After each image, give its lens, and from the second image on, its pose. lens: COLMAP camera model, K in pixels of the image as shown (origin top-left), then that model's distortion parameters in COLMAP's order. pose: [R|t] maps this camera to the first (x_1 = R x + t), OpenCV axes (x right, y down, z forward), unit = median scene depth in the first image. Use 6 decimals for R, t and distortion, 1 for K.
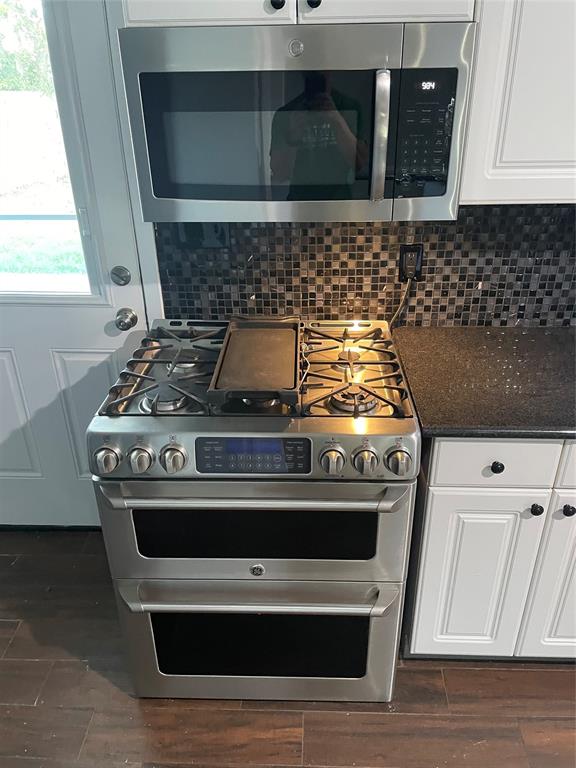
lens RADIAL K [[576.0, 0, 300.3], [0, 576.0, 389.8], [0, 0, 1]] dist [0.079573, -0.093862]
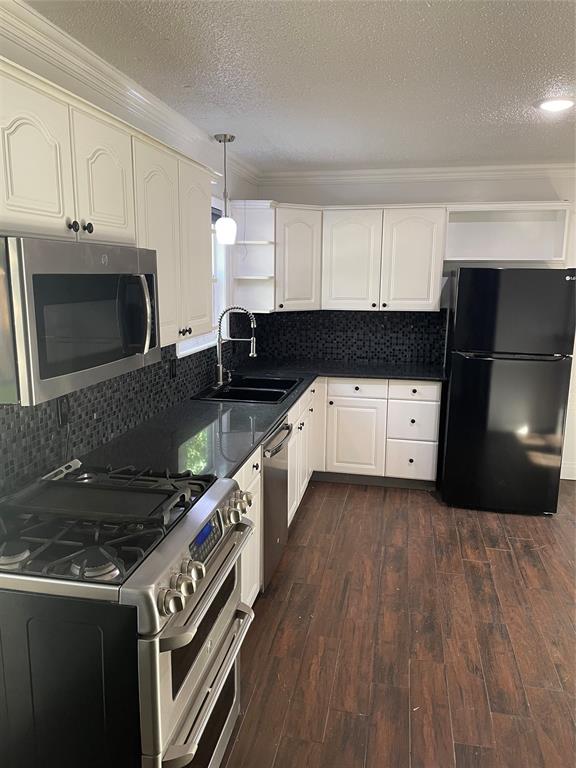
lens RADIAL K [[576.0, 0, 288.4], [0, 576.0, 381.3], [0, 0, 1]] dist [0.079573, -0.093862]
pose [[0.169155, -0.170309, 0.970763, -0.896526], [0.446592, 0.891284, 0.078547, -0.158248], [-0.878603, 0.420248, 0.226823, 0.279934]]
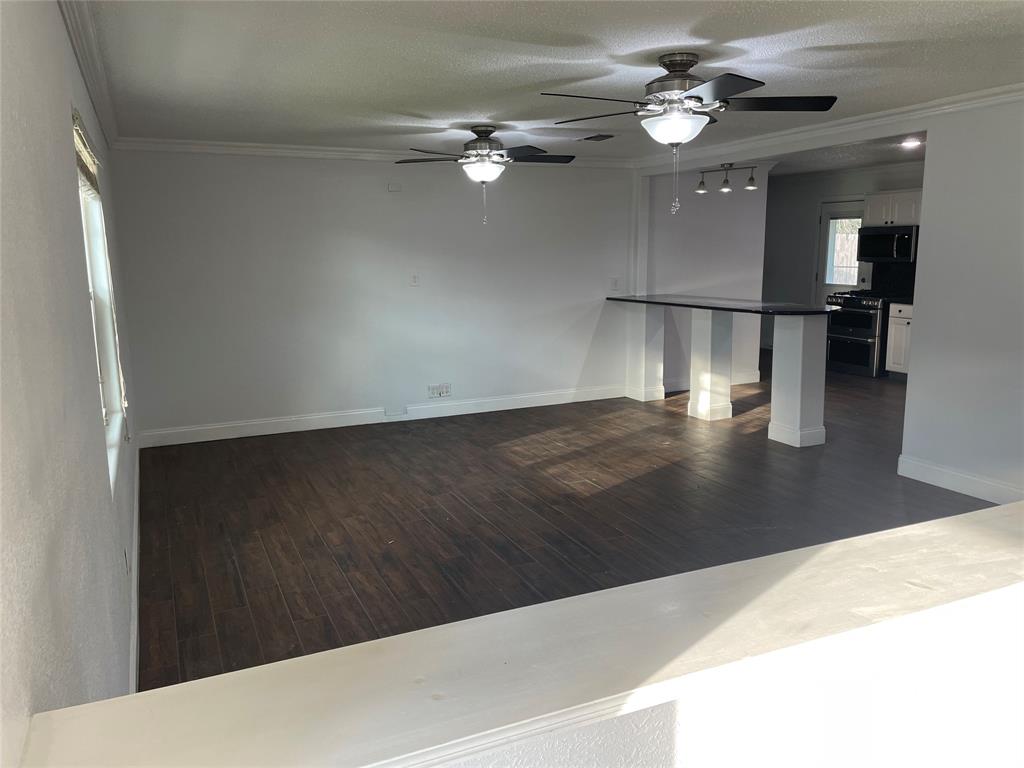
lens RADIAL K [[767.9, 0, 517.5], [0, 767.9, 375.4], [0, 0, 1]] dist [0.079573, -0.093862]
pose [[0.452944, 0.152536, -0.878393, 3.426980], [-0.402126, 0.914294, -0.048586, 1.625943], [0.795699, 0.375232, 0.475463, -3.192296]]
